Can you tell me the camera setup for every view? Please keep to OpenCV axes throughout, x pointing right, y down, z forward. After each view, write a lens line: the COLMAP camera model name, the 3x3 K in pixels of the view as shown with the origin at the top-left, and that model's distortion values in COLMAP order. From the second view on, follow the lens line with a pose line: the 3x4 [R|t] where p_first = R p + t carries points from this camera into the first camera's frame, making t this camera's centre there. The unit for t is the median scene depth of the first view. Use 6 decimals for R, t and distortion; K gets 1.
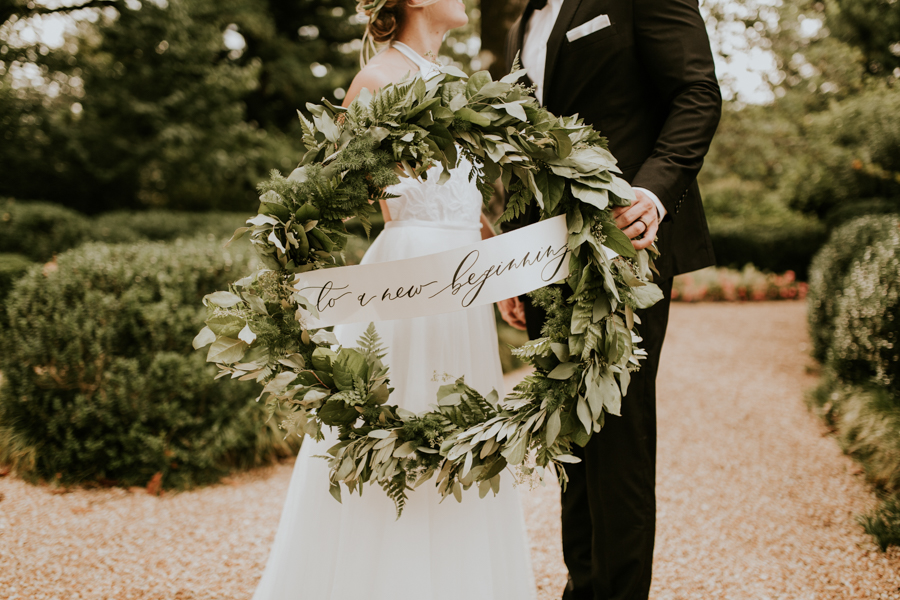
lens RADIAL K [[856.8, 0, 470.2], [0, 856.8, 298.8], [0, 0, 1]] dist [-0.069833, 0.092805]
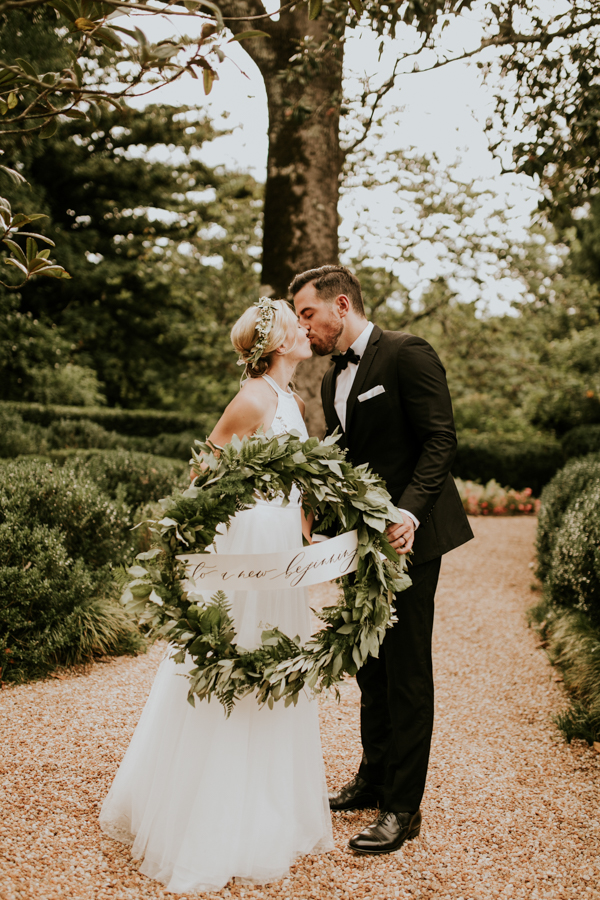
lens RADIAL K [[856.8, 0, 304.0], [0, 856.8, 435.3], [0, 0, 1]] dist [-0.069833, 0.092805]
pose [[0.994625, 0.048540, 0.091465, -0.060647], [-0.043381, 0.997399, -0.057568, -0.072187], [-0.094021, 0.053291, 0.994143, -0.252750]]
